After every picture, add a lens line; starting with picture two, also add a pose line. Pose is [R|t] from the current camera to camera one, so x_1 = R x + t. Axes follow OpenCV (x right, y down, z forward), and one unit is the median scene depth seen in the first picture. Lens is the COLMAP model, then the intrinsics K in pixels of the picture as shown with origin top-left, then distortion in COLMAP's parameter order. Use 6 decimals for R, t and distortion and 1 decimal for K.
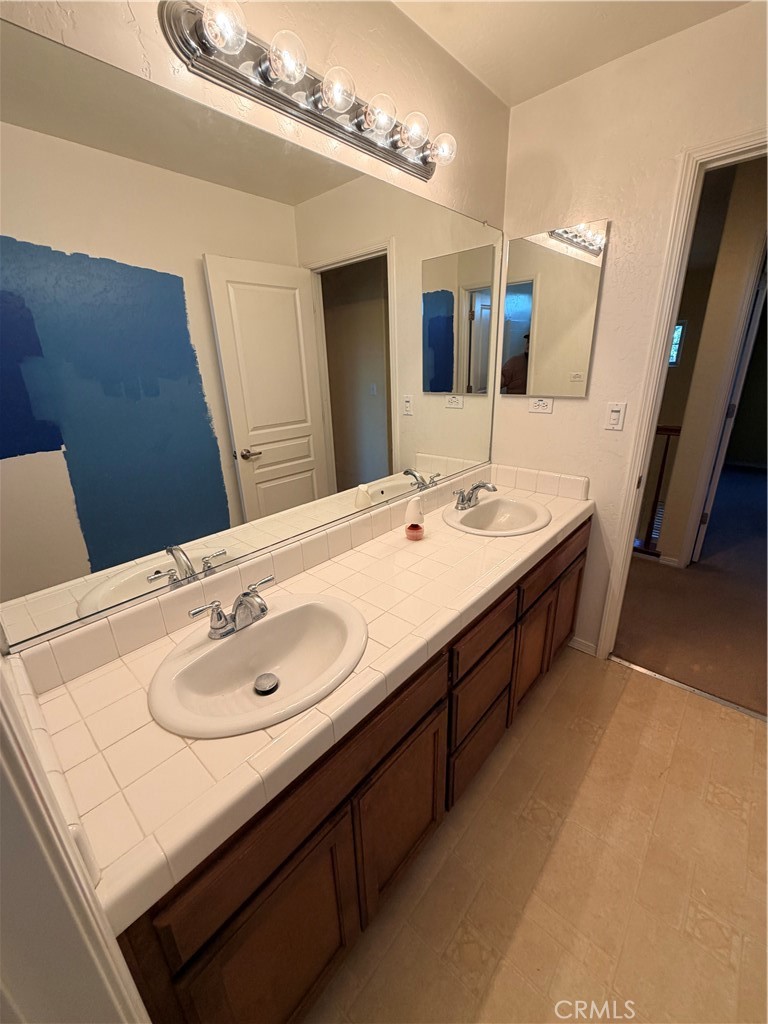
lens RADIAL K [[407.0, 0, 382.6], [0, 407.0, 508.1], [0, 0, 1]] dist [0.001139, 0.000213]
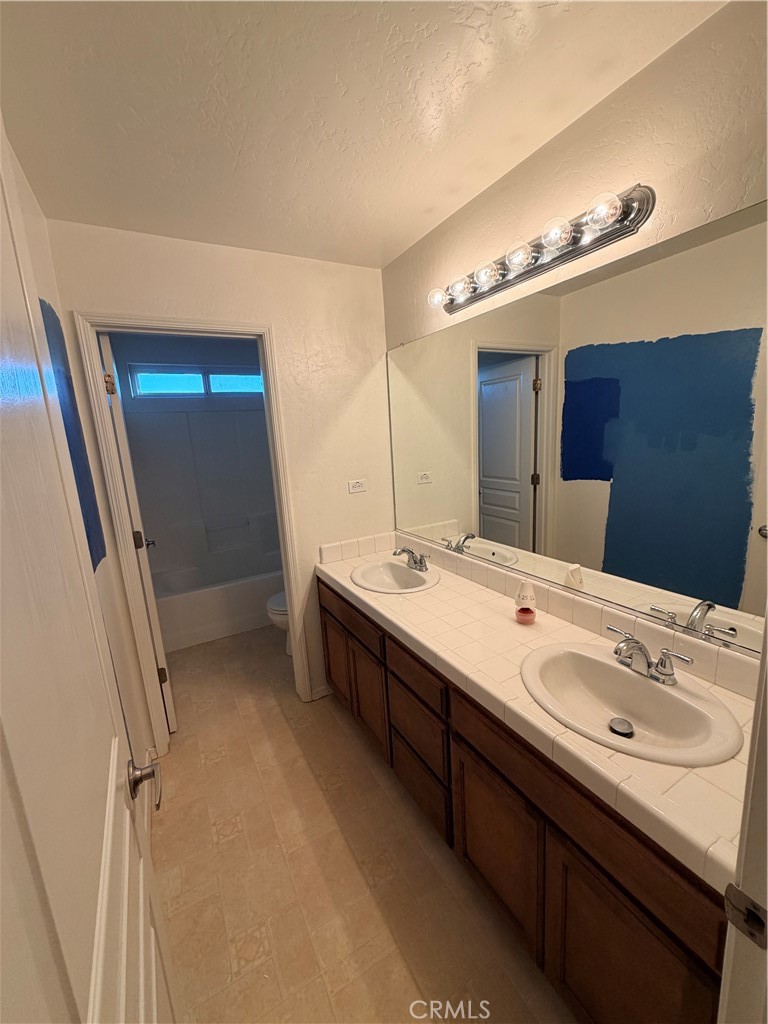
lens RADIAL K [[407.0, 0, 382.6], [0, 407.0, 508.1], [0, 0, 1]] dist [0.001139, 0.000213]
pose [[-0.316849, 0.226726, -0.920979, 0.996111], [-0.251276, 0.916248, 0.312010, -0.382047], [0.914586, 0.330280, -0.233342, 0.811832]]
